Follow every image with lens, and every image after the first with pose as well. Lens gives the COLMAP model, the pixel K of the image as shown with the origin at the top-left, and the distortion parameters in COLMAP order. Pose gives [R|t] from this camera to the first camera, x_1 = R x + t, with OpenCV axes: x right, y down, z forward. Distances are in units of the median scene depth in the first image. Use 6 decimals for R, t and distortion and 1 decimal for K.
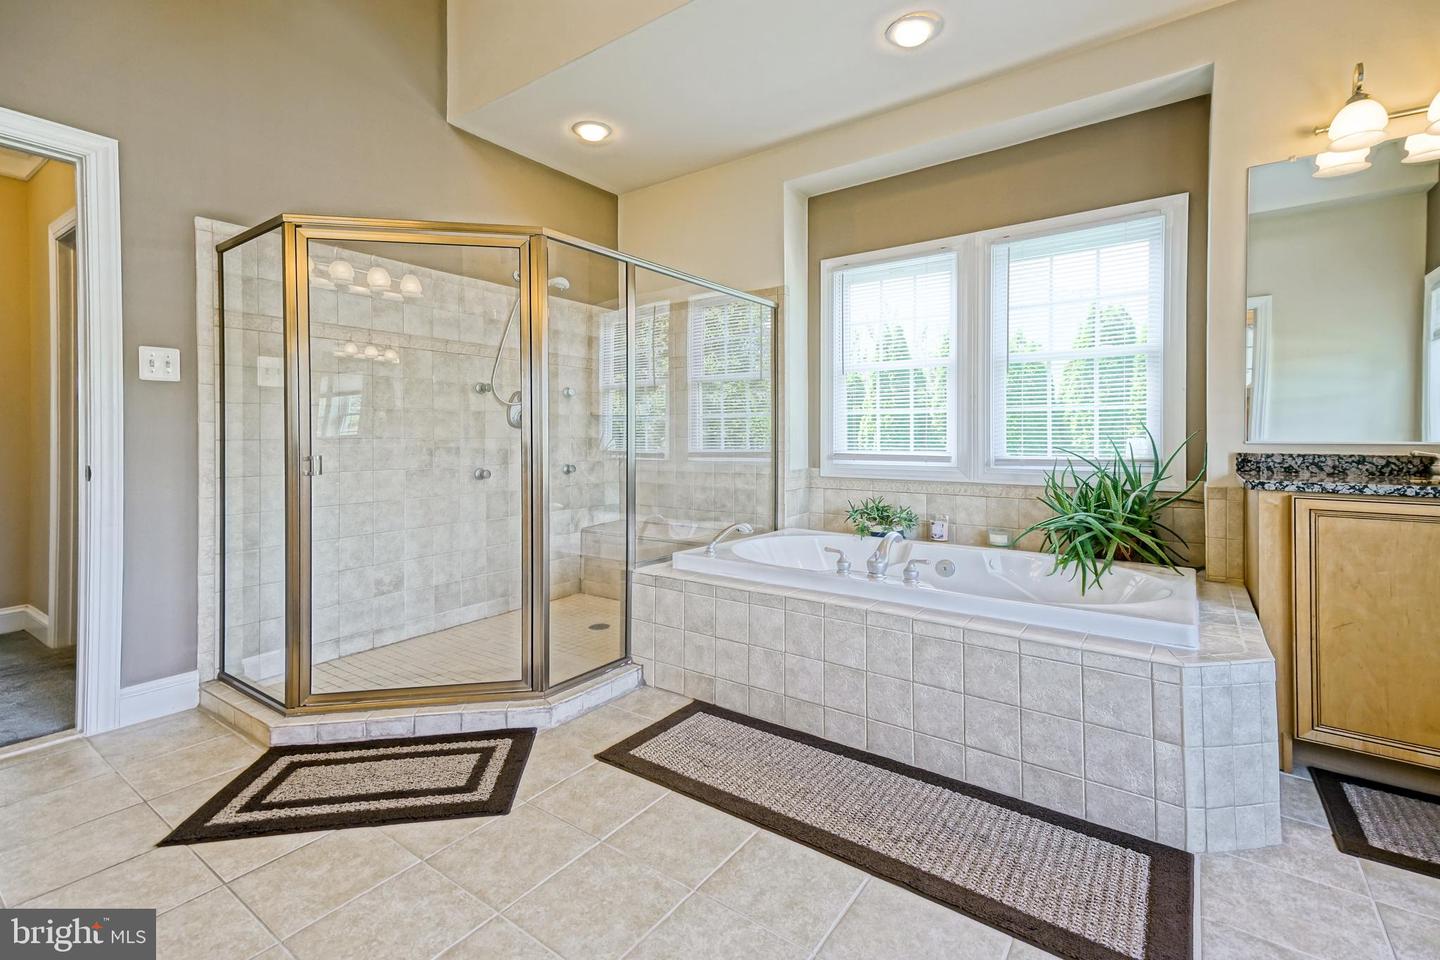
lens RADIAL K [[639.1, 0, 720.0], [0, 639.1, 433.1], [0, 0, 1]] dist [0.028072, 0.000110]
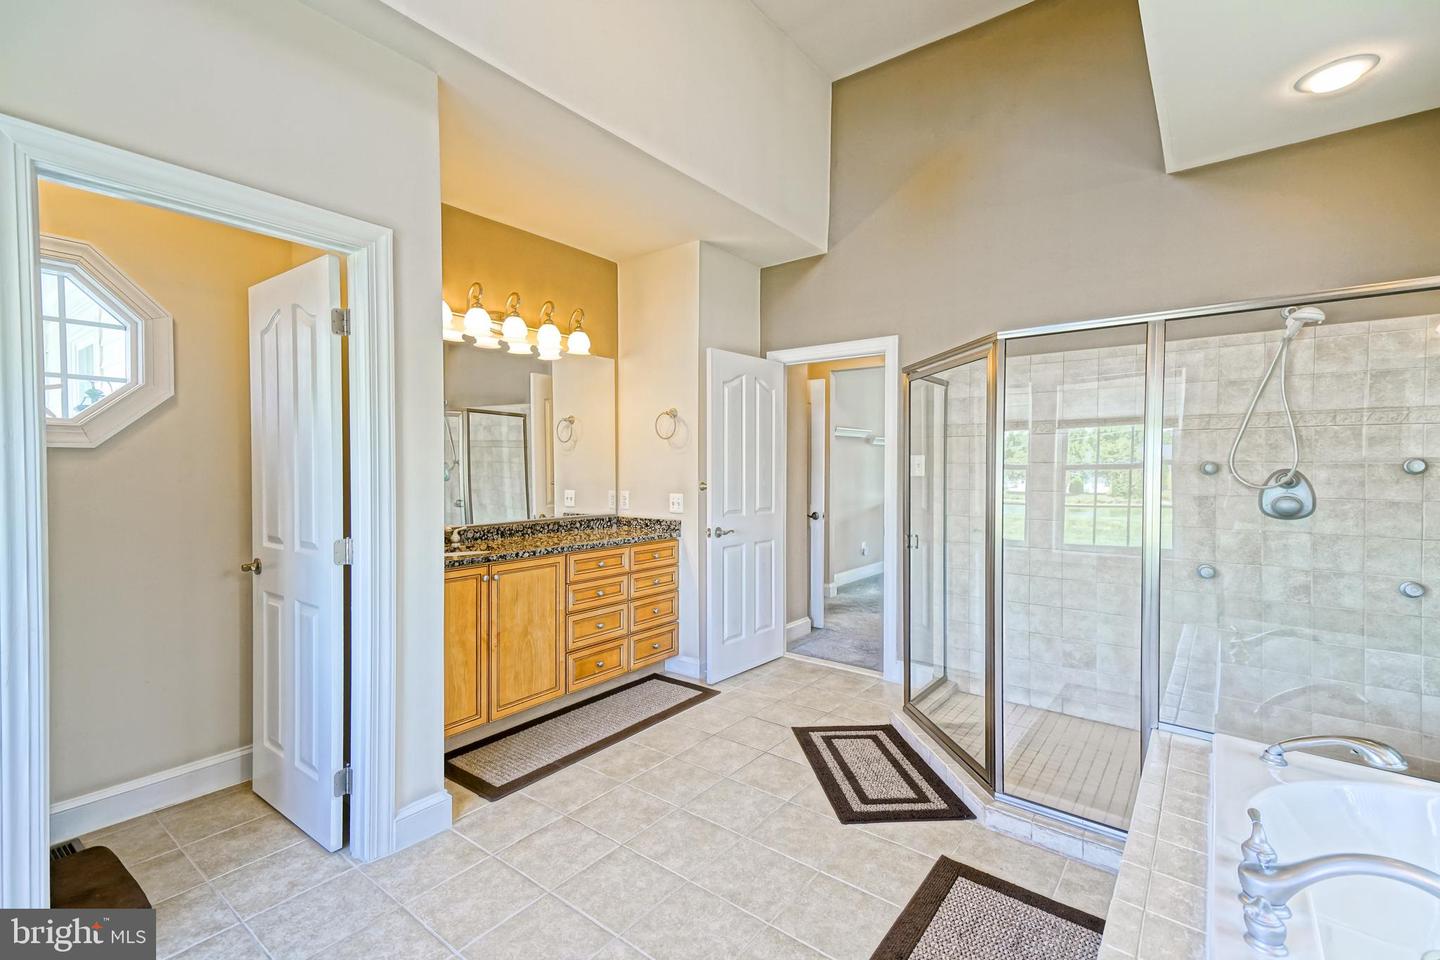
lens RADIAL K [[639.8, 0, 705.8], [0, 639.8, 472.6], [0, 0, 1]] dist [0.028633, 0.000044]
pose [[-0.043576, 0.013269, -0.998962, 0.806099], [-0.000096, 0.999912, 0.013286, -0.121520], [0.999050, 0.000674, -0.043571, 0.624645]]
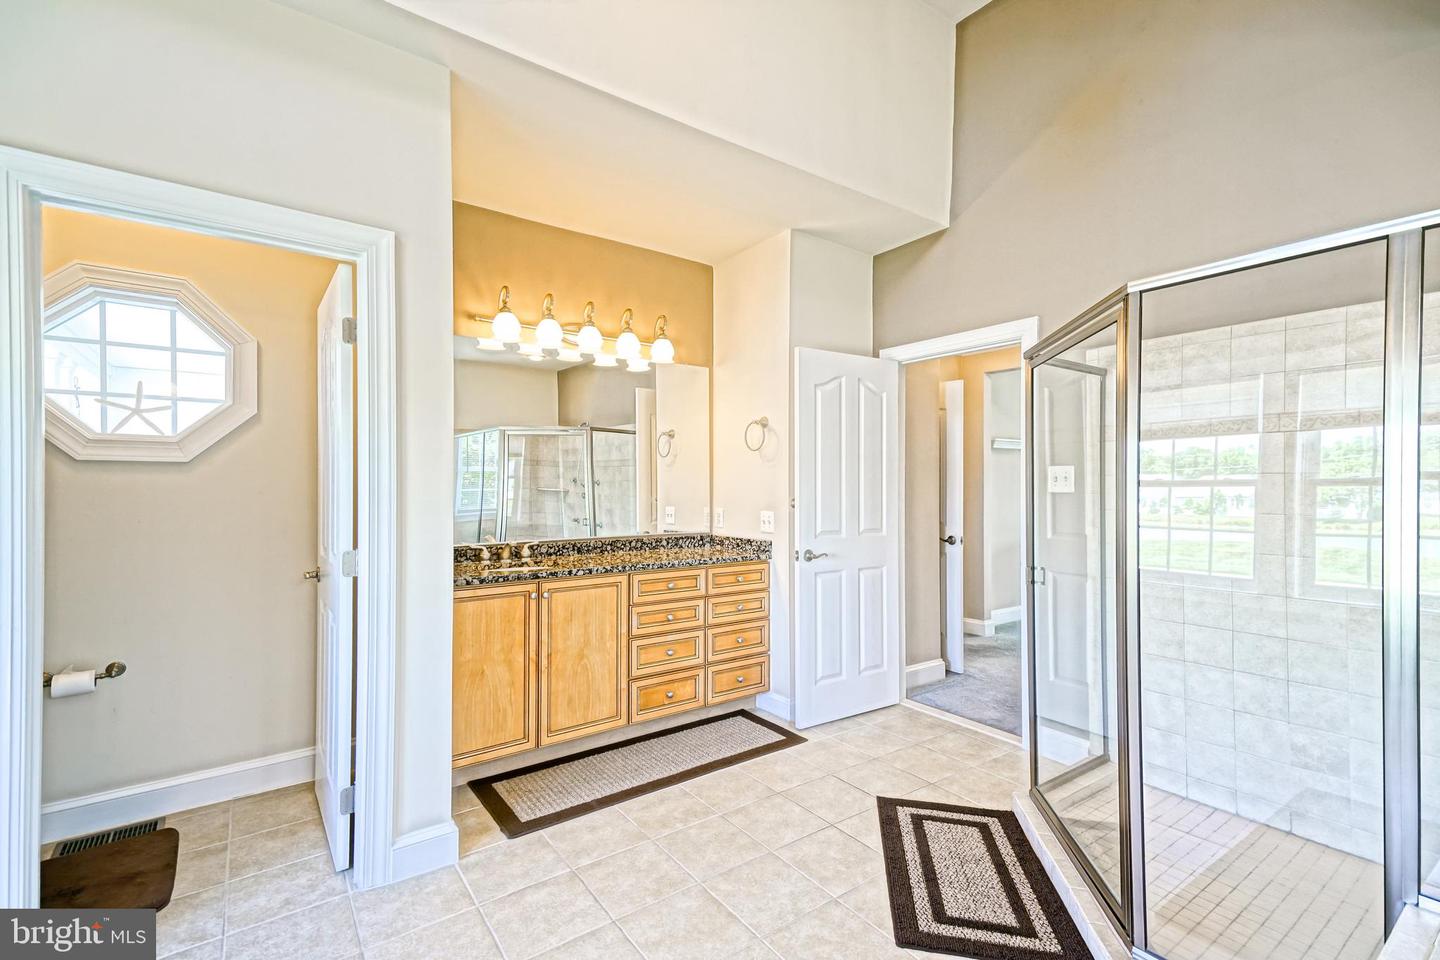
lens RADIAL K [[633.6, 0, 704.2], [0, 633.6, 481.4], [0, 0, 1]] dist [0.034466, -0.000467]
pose [[-0.327156, -0.004933, -0.944957, 0.585281], [0.000443, 0.999985, -0.005373, -0.105341], [0.944970, -0.002176, -0.327149, 0.842202]]
